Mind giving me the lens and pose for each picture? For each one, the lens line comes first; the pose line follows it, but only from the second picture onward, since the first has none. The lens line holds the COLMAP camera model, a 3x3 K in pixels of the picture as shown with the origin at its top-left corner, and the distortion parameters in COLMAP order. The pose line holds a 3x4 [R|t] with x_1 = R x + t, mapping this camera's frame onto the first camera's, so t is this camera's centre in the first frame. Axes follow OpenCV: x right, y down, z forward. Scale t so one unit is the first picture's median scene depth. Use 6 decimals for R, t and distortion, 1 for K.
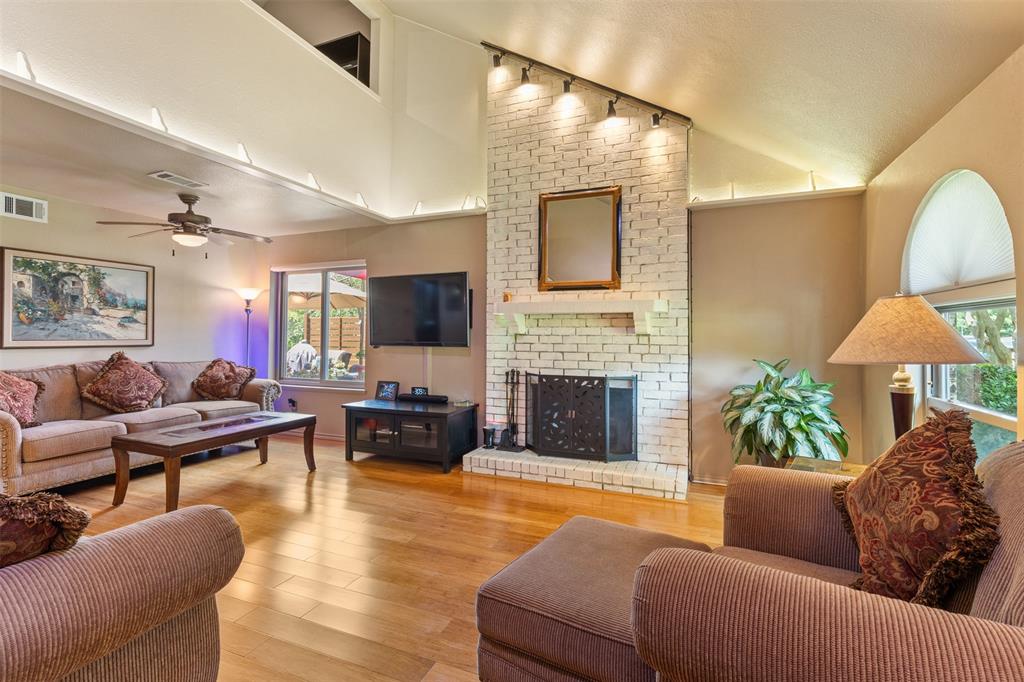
lens RADIAL K [[467.6, 0, 512.0], [0, 467.6, 341.0], [0, 0, 1]] dist [-0.000471, -0.000010]
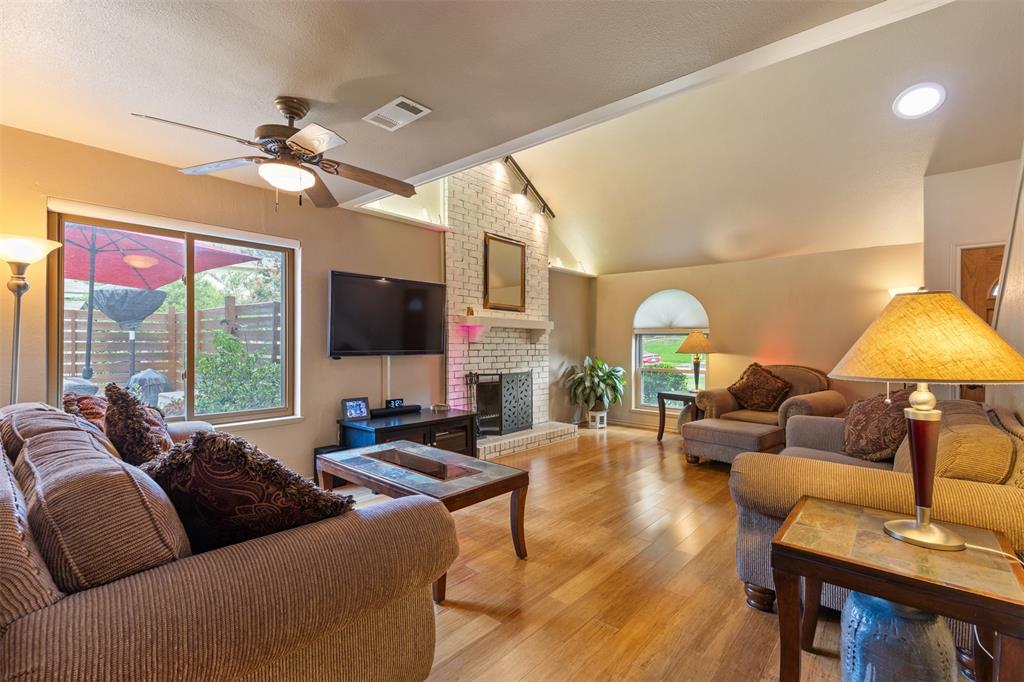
lens RADIAL K [[456.5, 0, 512.0], [0, 456.5, 341.0], [0, 0, 1]] dist [0.000027, -0.000051]
pose [[0.315977, 0.001058, 0.948766, -1.072612], [0.000818, 0.999999, -0.001387, -0.017075], [-0.948767, 0.001215, 0.315976, 0.537053]]
